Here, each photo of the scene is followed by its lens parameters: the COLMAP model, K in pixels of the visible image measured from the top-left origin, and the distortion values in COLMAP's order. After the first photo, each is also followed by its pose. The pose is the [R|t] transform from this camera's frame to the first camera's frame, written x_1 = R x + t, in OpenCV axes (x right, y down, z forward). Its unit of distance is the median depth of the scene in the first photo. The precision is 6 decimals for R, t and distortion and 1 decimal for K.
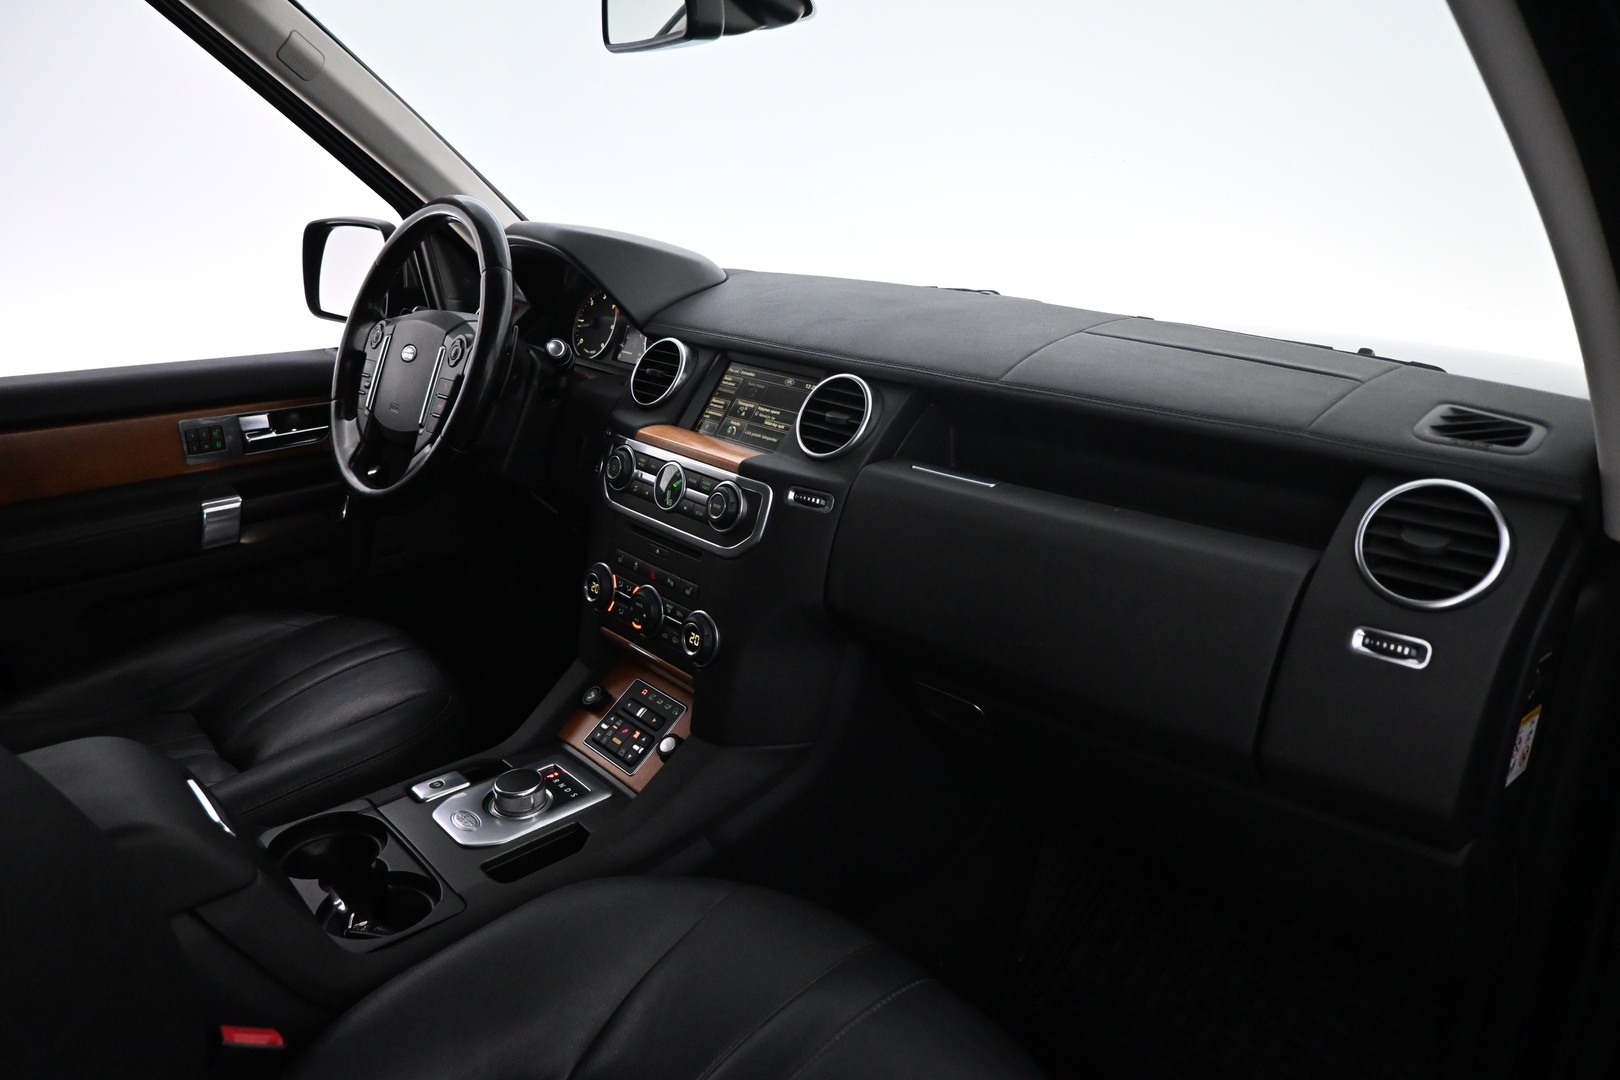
lens RADIAL K [[1106.5, 0, 803.7], [0, 1106.5, 528.8], [0, 0, 1]] dist [-0.004501, 0.008171]
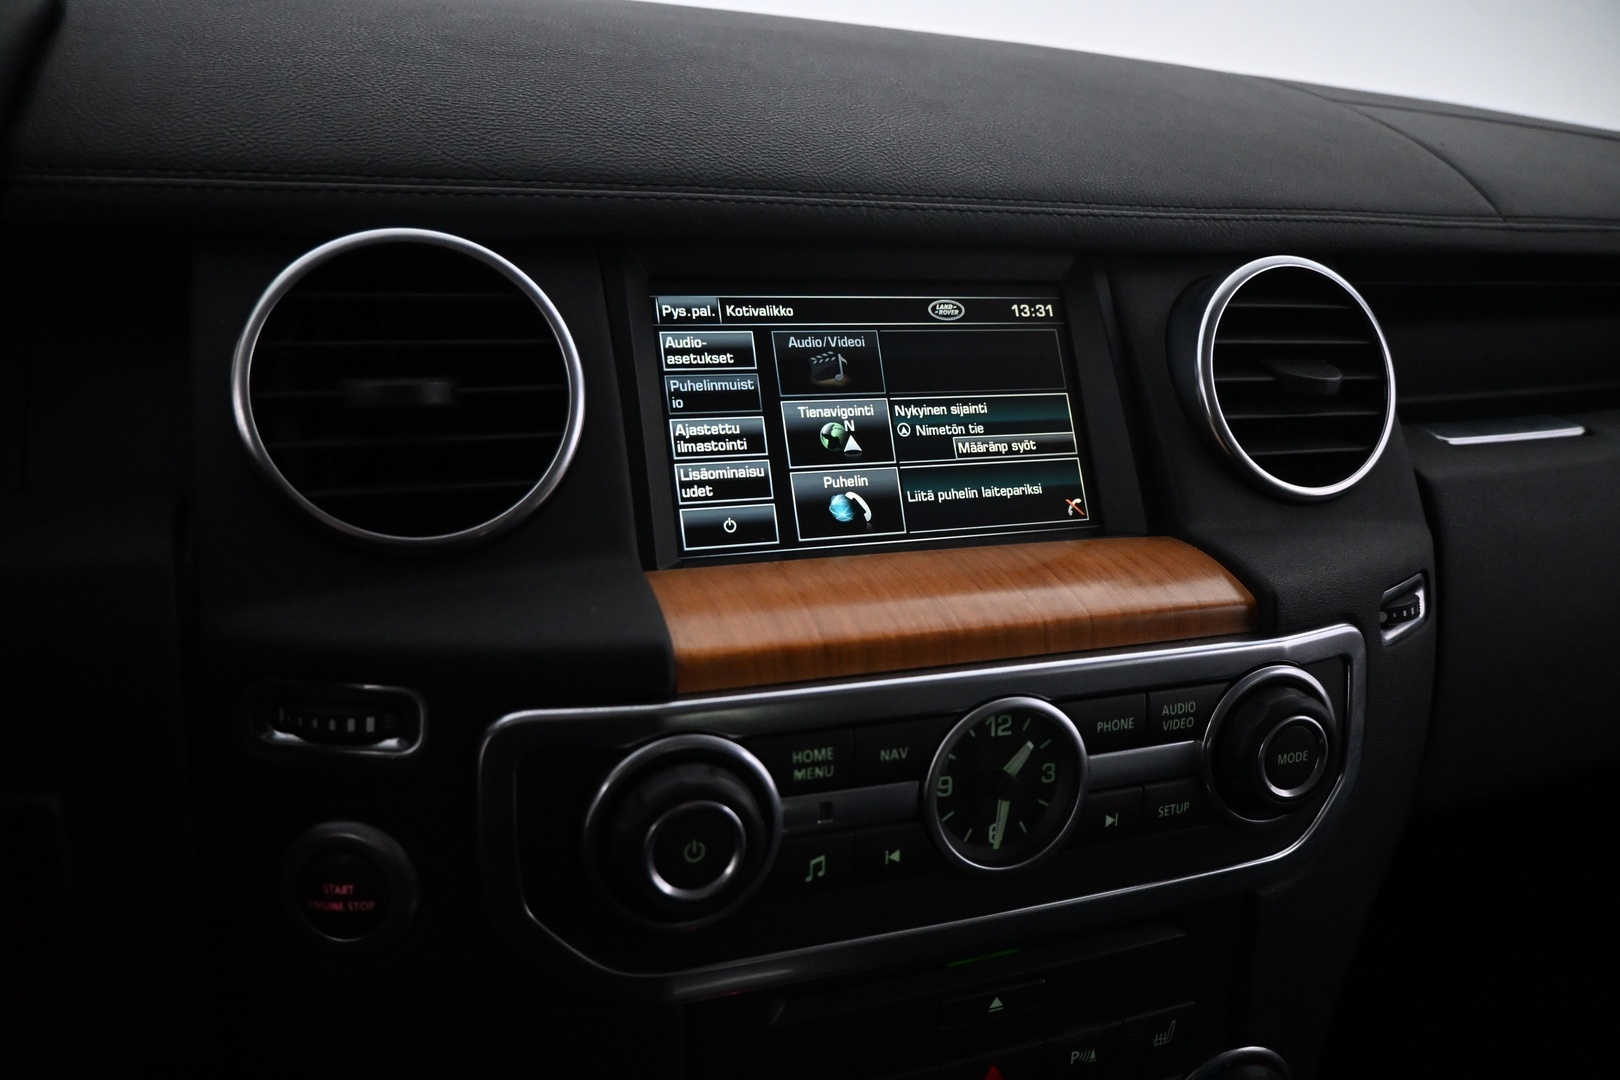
lens RADIAL K [[1106.5, 0, 818.3], [0, 1106.5, 535.4], [0, 0, 1]] dist [-0.004501, 0.008171]
pose [[0.379440, -0.386009, 0.840846, -0.339312], [0.192899, 0.921844, 0.336145, -0.193139], [-0.904884, 0.034652, 0.424245, 0.916425]]
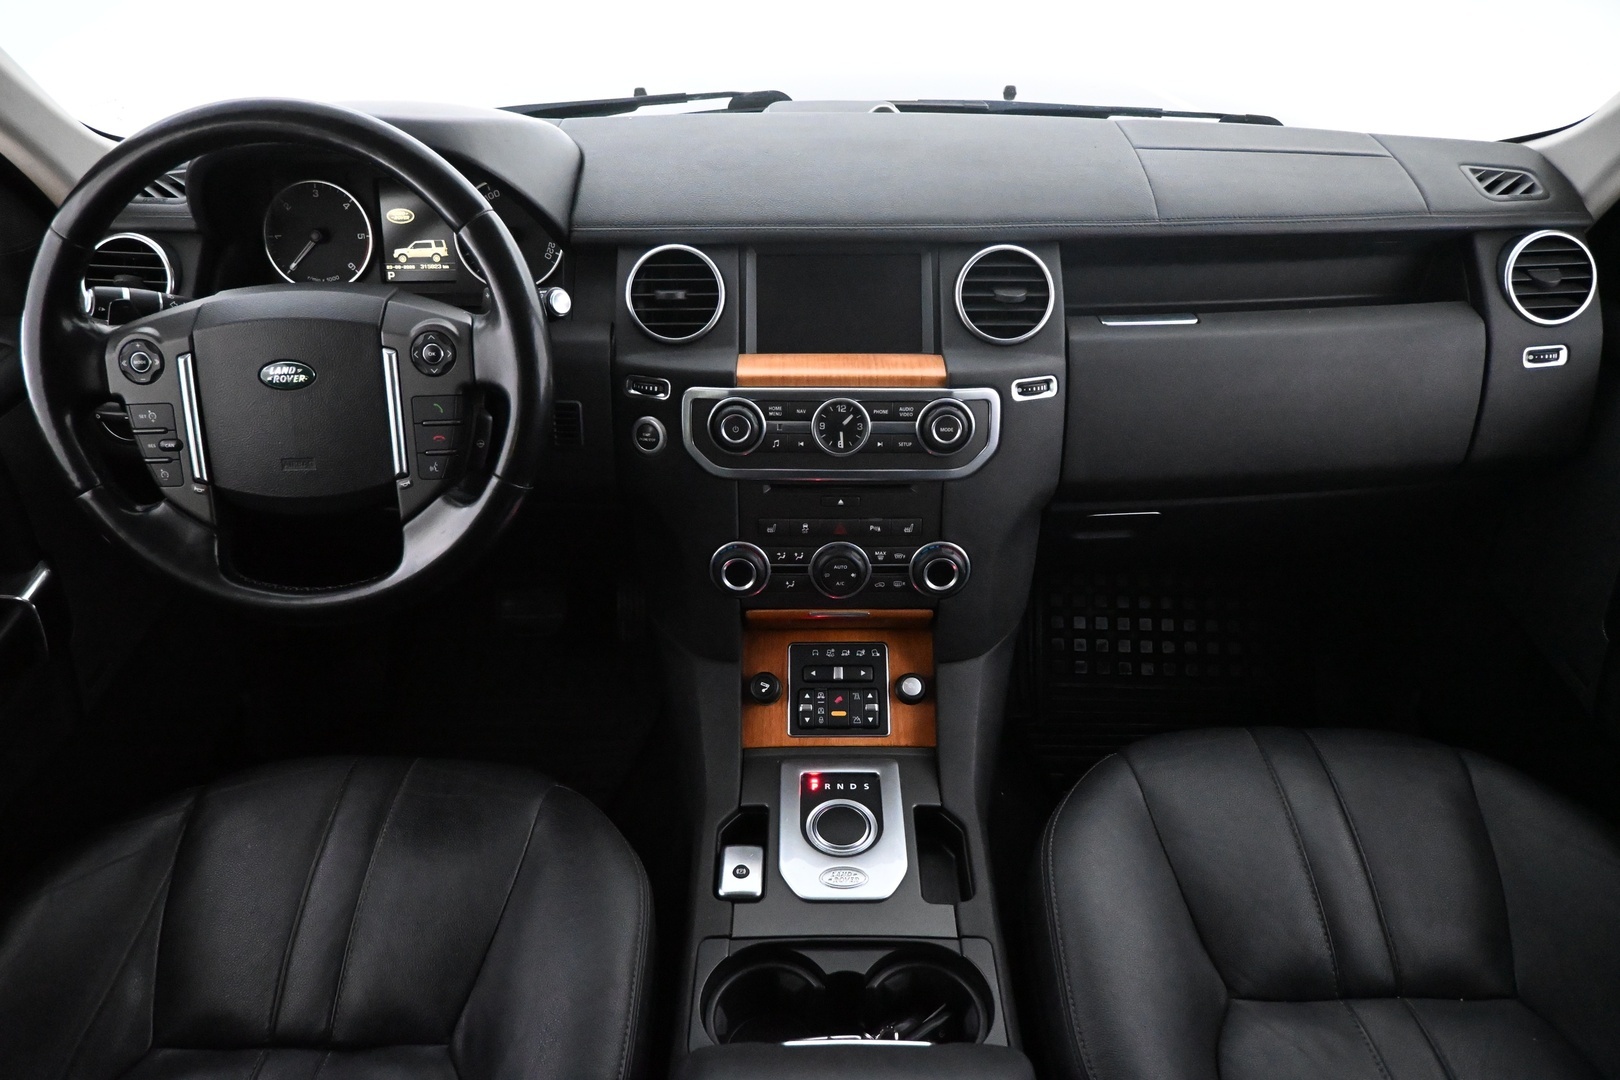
lens RADIAL K [[1106.5, 0, 821.7], [0, 1106.5, 544.9], [0, 0, 1]] dist [-0.004501, 0.008171]
pose [[0.659394, -0.430179, 0.616559, -0.687529], [0.238791, 0.897487, 0.370804, -0.273365], [-0.712866, -0.097277, 0.694521, 0.407532]]
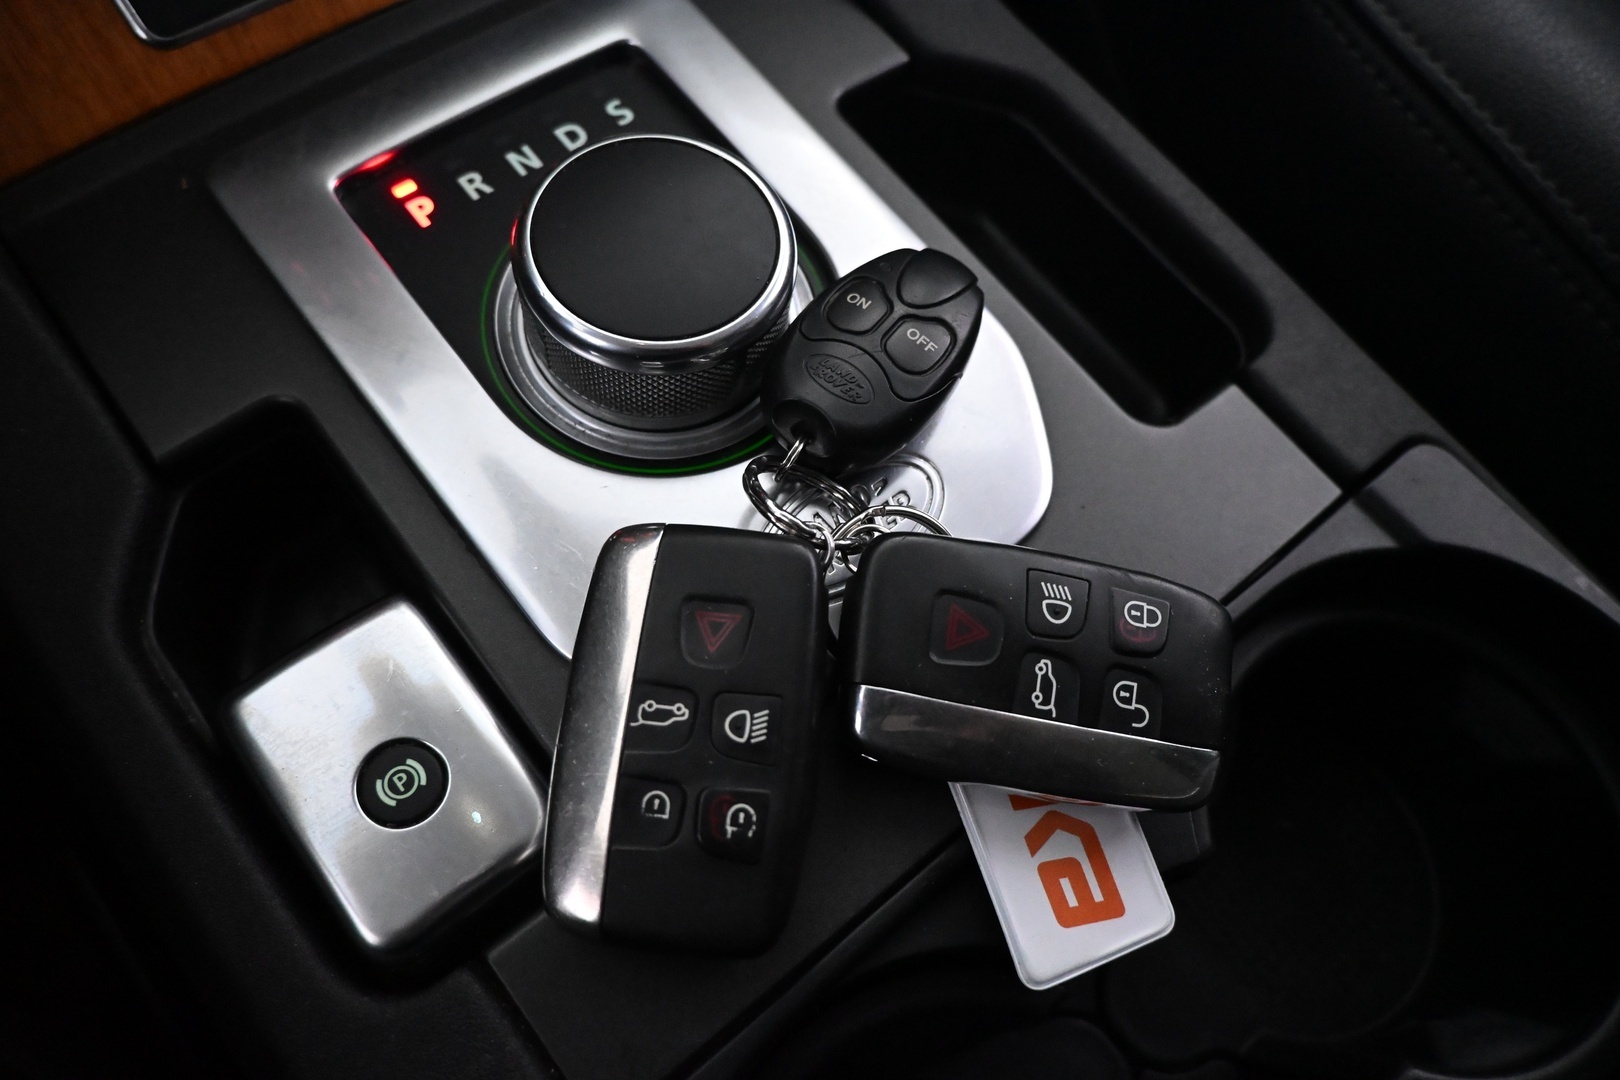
lens RADIAL K [[1106.5, 0, 824.7], [0, 1106.5, 537.4], [0, 0, 1]] dist [-0.004501, 0.008171]
pose [[0.041686, -0.914948, 0.401413, -0.356308], [0.213404, 0.400644, 0.891035, 0.091858], [-0.976074, 0.048519, 0.211955, 0.899874]]
